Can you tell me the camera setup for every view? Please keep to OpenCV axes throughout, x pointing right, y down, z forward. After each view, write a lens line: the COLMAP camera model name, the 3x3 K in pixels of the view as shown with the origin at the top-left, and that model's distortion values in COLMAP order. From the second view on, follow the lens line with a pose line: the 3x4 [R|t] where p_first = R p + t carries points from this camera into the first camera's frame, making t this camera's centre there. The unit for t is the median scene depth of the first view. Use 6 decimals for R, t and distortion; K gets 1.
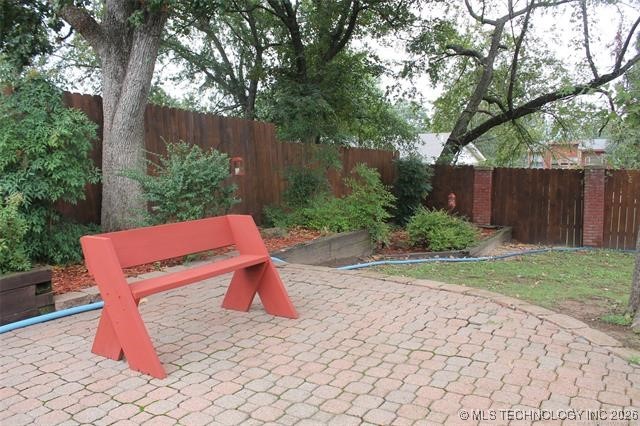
lens RADIAL K [[534.5, 0, 322.8], [0, 534.5, 212.7], [0, 0, 1]] dist [-0.165473, 0.157278]
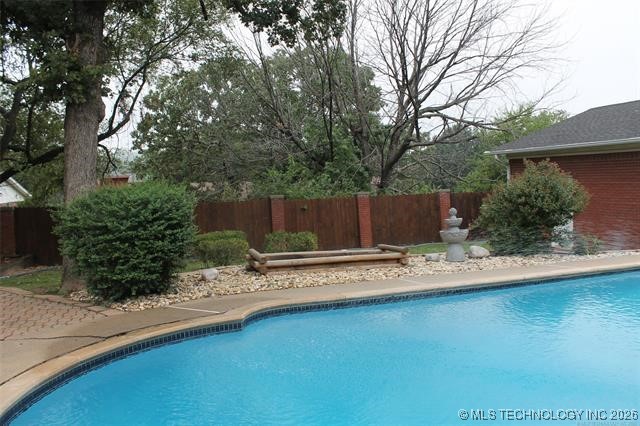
lens RADIAL K [[534.5, 0, 322.8], [0, 534.5, 212.7], [0, 0, 1]] dist [-0.165473, 0.157278]
pose [[0.708123, -0.051751, 0.704190, -0.012626], [0.094946, 0.995232, -0.022337, 0.021808], [-0.699676, 0.082677, 0.709660, -0.361514]]
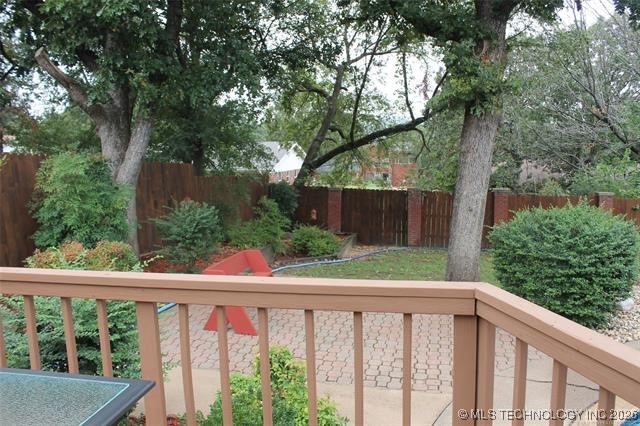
lens RADIAL K [[534.5, 0, 322.8], [0, 534.5, 212.7], [0, 0, 1]] dist [-0.165473, 0.157278]
pose [[0.942587, -0.024137, 0.333087, -0.168279], [0.019723, 0.999667, 0.016626, -0.047357], [-0.333377, -0.009102, 0.942750, -0.246596]]
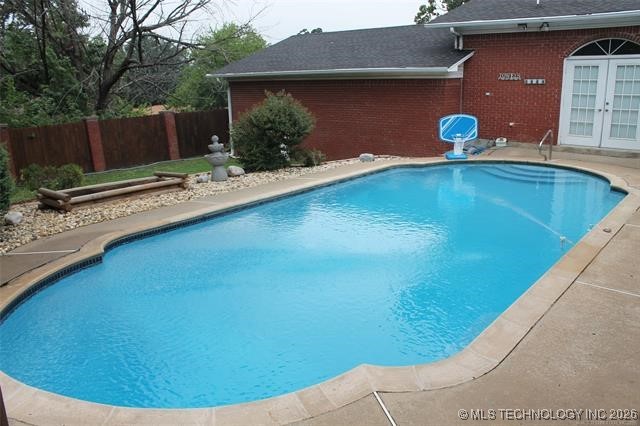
lens RADIAL K [[534.5, 0, 322.8], [0, 534.5, 212.7], [0, 0, 1]] dist [-0.165473, 0.157278]
pose [[0.203306, -0.233641, 0.950830, -0.177587], [0.121670, 0.969613, 0.212241, -0.023249], [-0.971526, 0.072538, 0.225555, -0.323124]]
